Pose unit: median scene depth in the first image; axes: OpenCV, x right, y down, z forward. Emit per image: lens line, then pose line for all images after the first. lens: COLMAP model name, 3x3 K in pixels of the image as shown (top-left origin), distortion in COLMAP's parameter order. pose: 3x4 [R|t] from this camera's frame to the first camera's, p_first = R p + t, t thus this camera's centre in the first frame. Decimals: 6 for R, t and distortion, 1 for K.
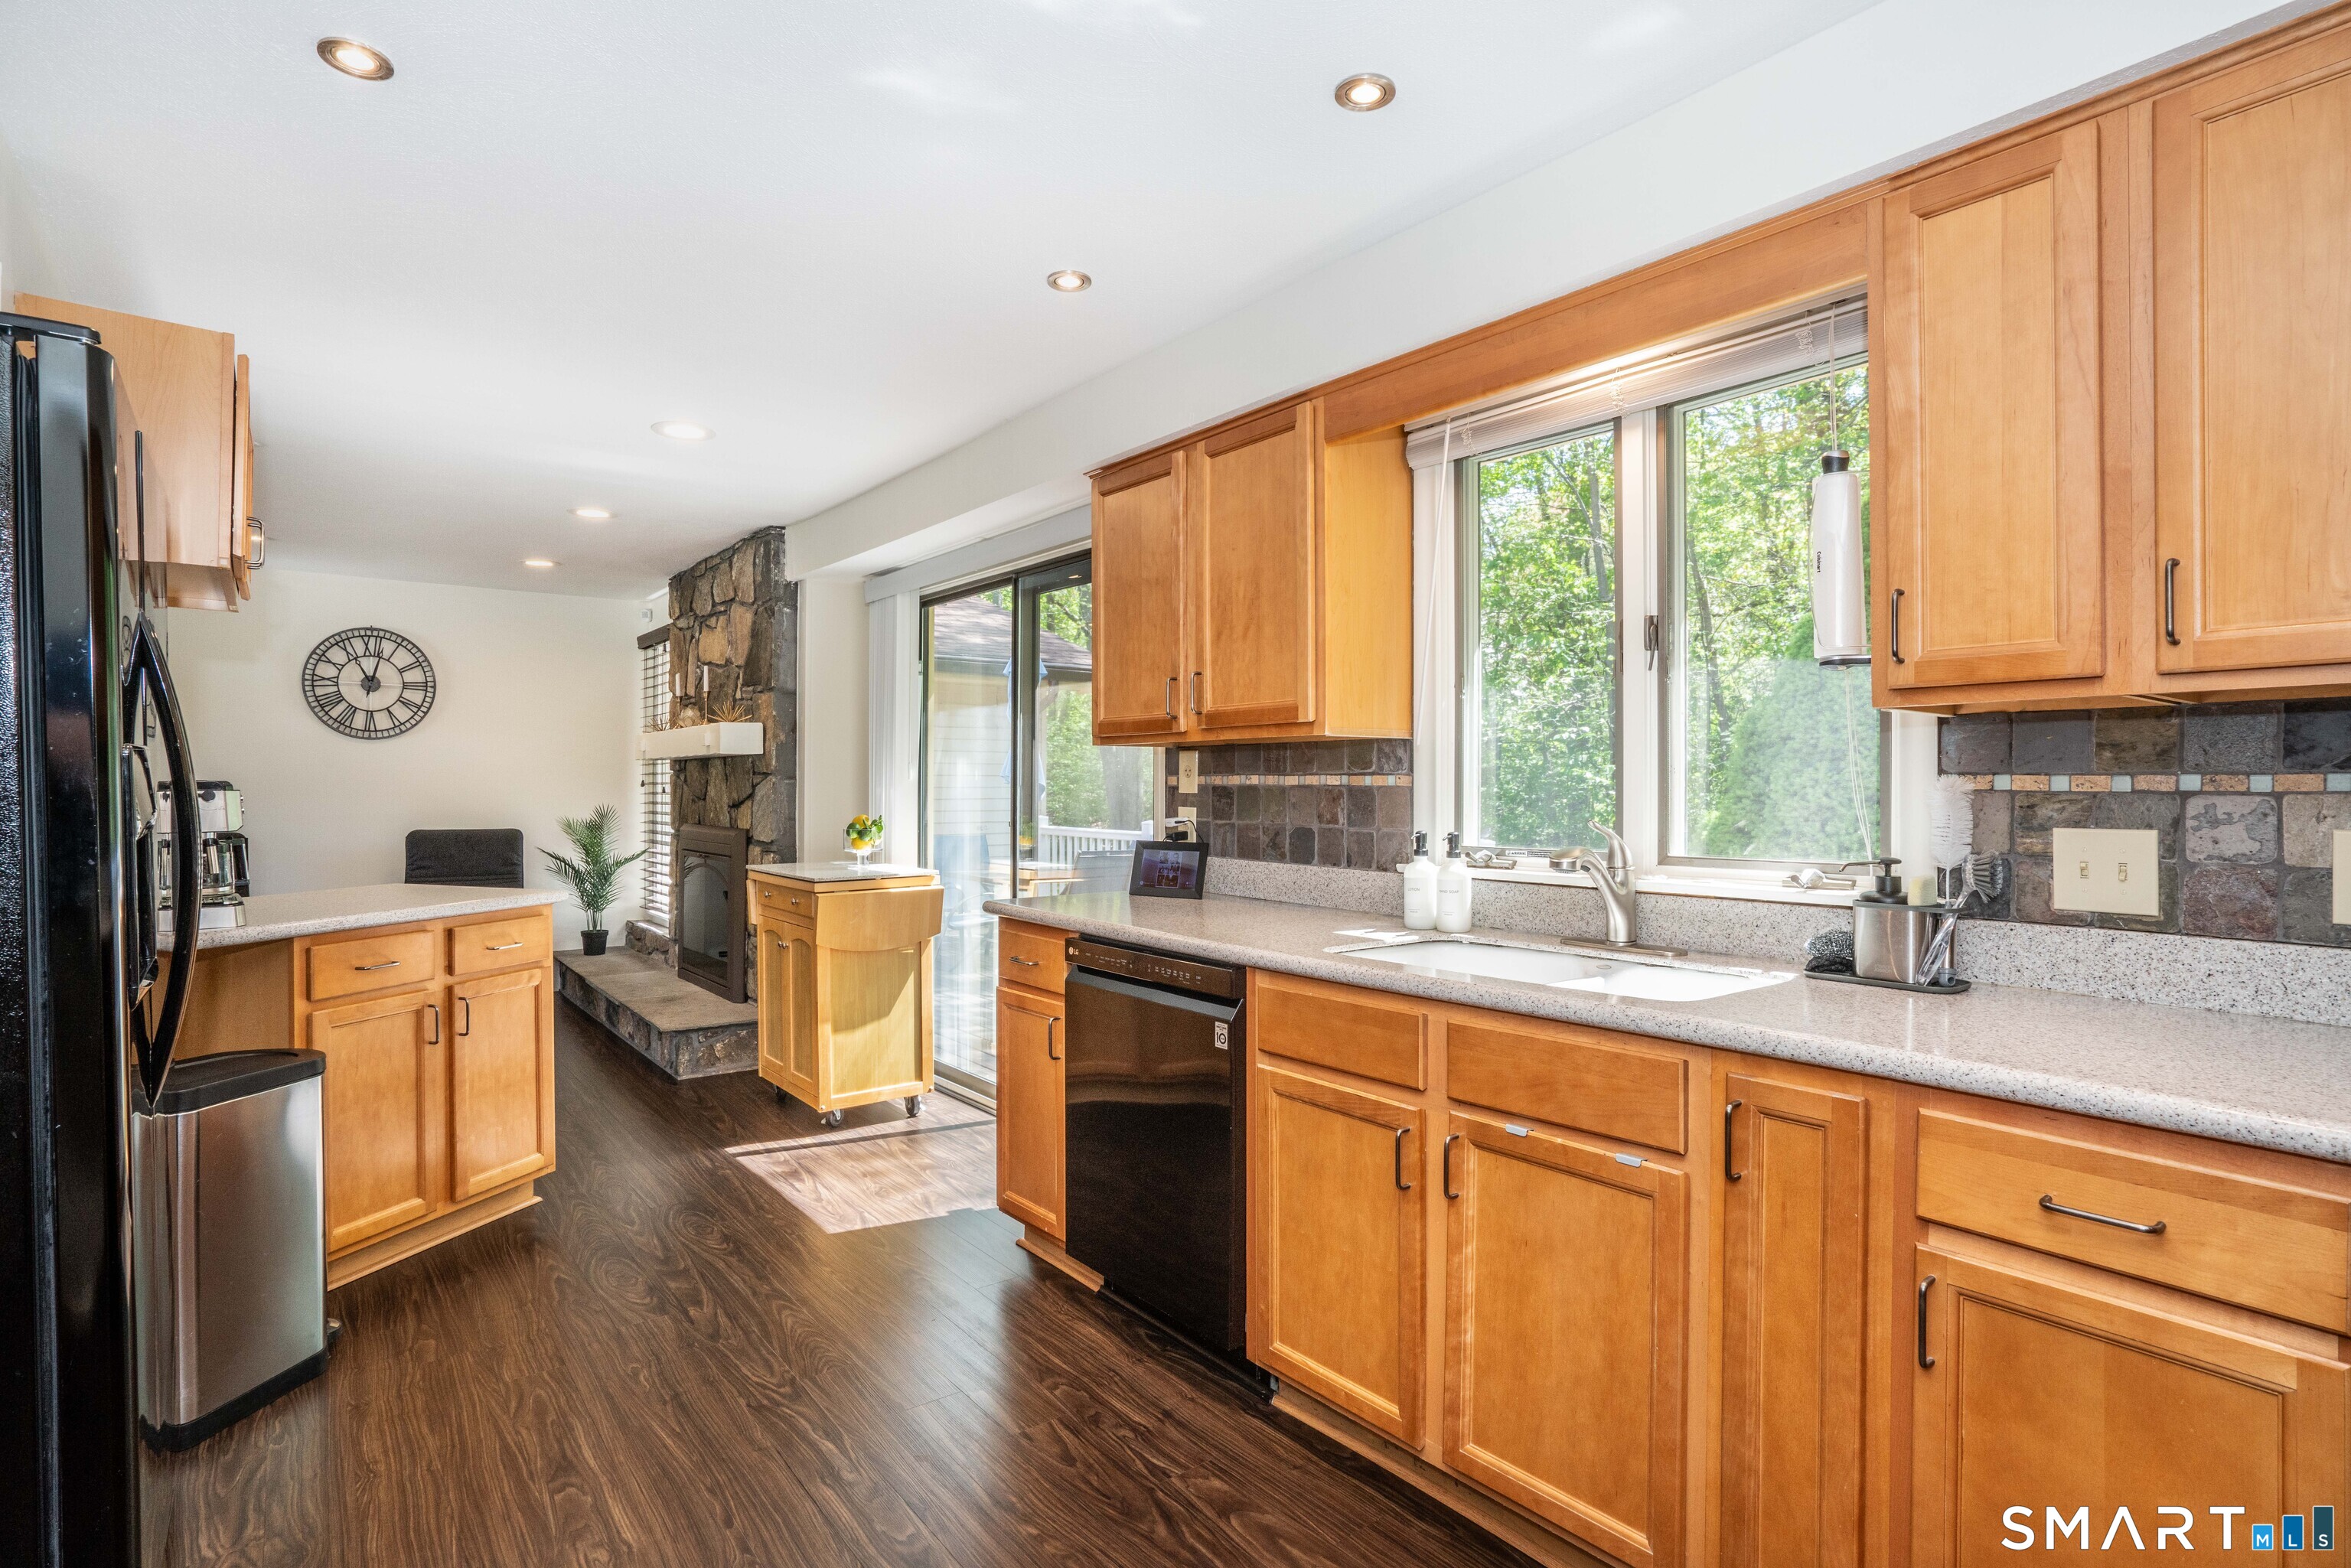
lens RADIAL K [[1165.6, 0, 1165.7], [0, 1165.6, 800.9], [0, 0, 1]] dist [-0.022012, 0.001453]
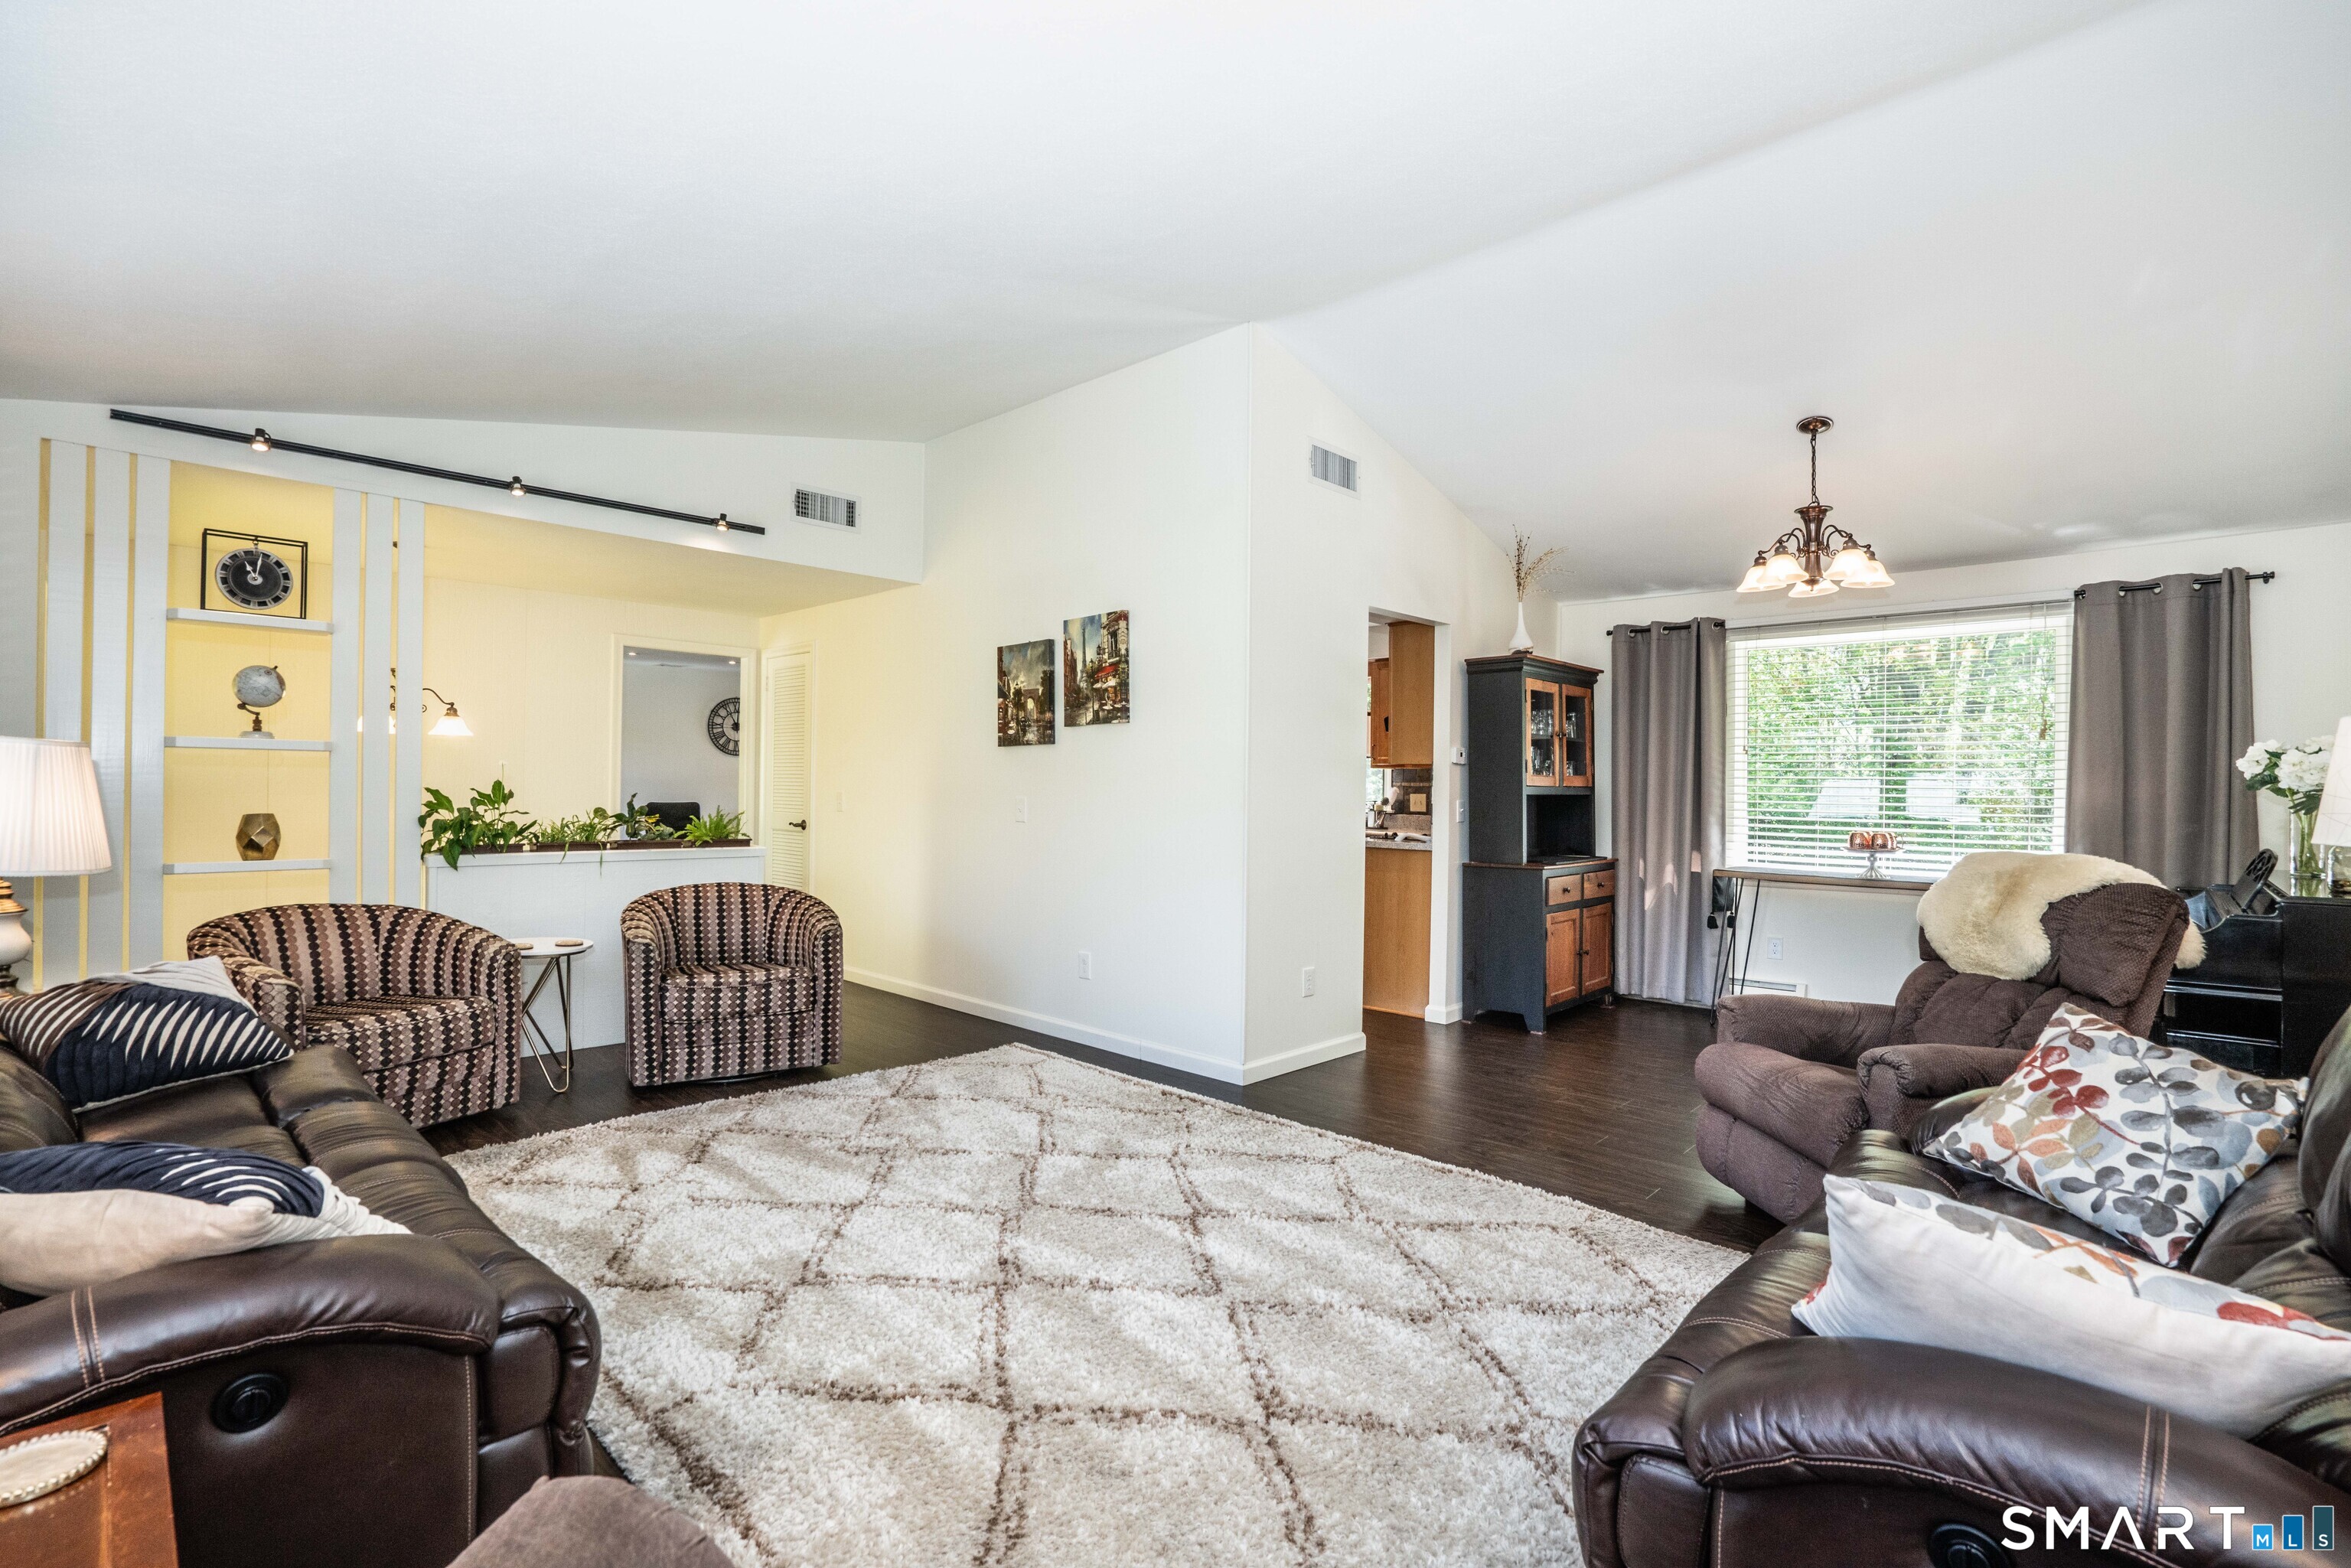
lens RADIAL K [[1066.1, 0, 1176.7], [0, 1066.1, 793.2], [0, 0, 1]] dist [-0.037684, 0.006393]
pose [[0.991325, 0.009679, 0.131074, -0.363033], [-0.008746, 0.999932, -0.007687, 0.036389], [-0.131140, 0.006474, 0.991343, -1.736465]]
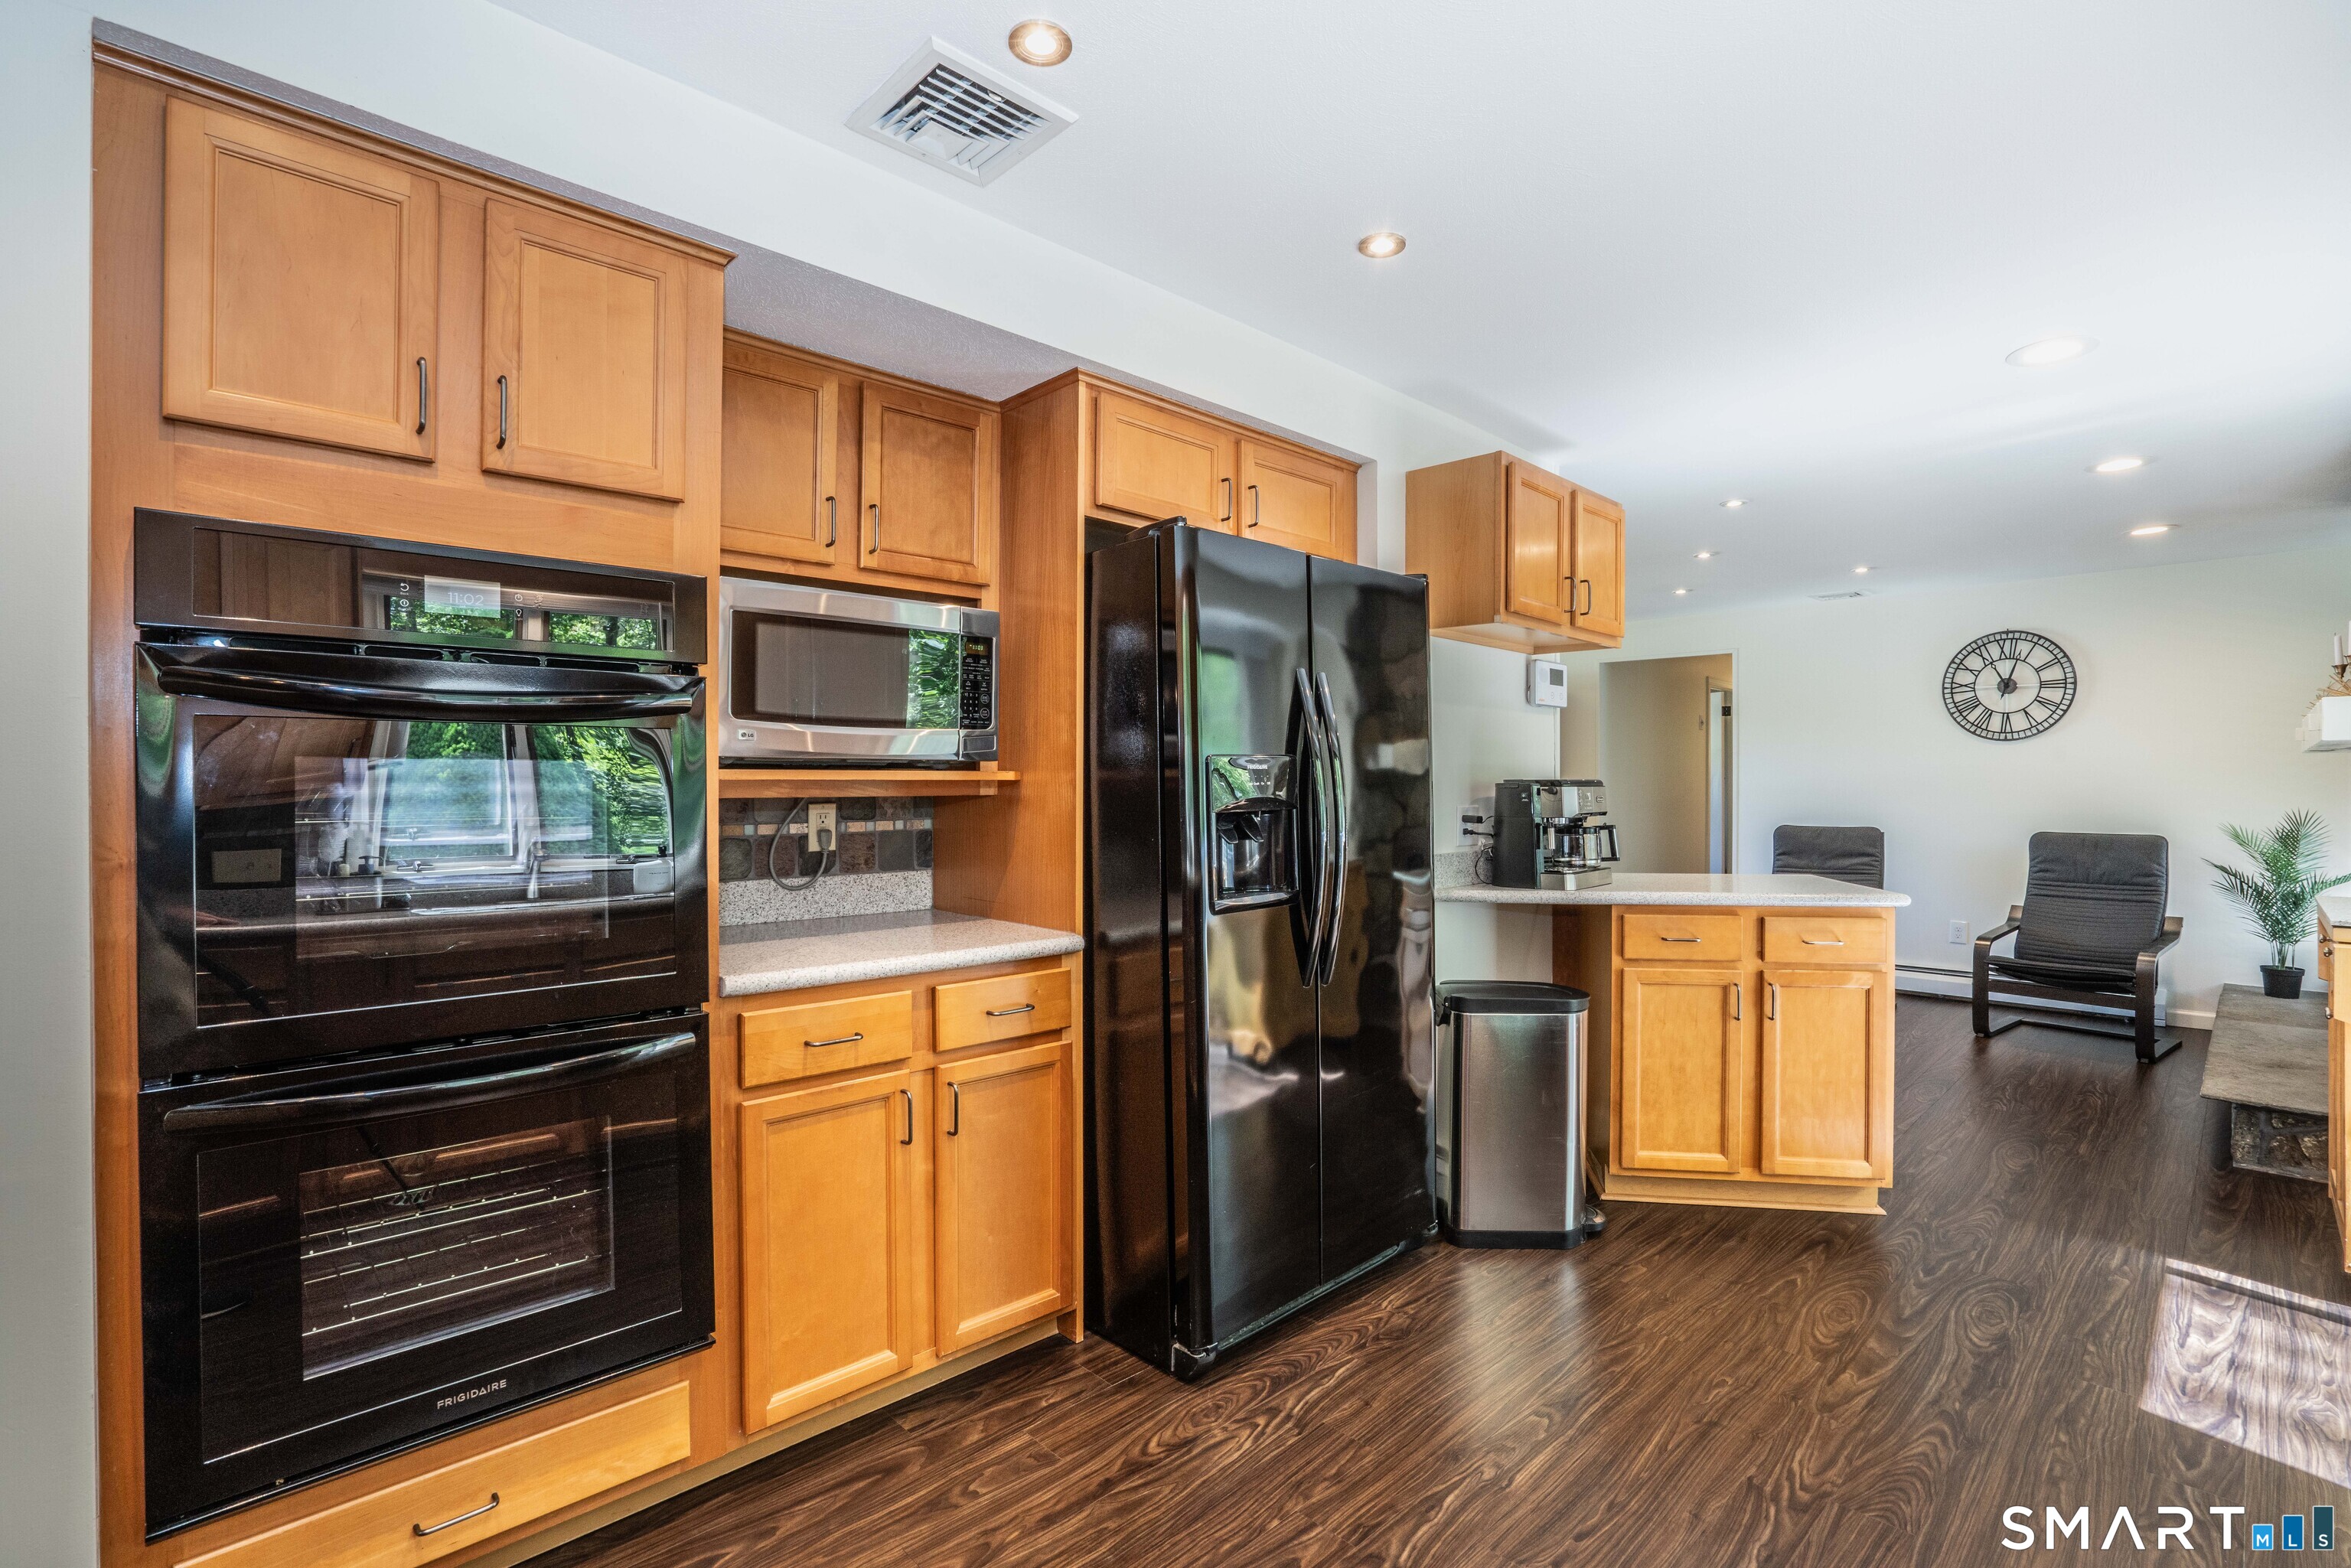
lens RADIAL K [[1066.1, 0, 1179.3], [0, 1066.1, 792.4], [0, 0, 1]] dist [-0.037684, 0.006393]
pose [[0.106191, 0.004940, -0.994333, 0.289965], [-0.015224, 0.999879, 0.003342, 0.000266], [0.994229, 0.014783, 0.106253, 0.355548]]
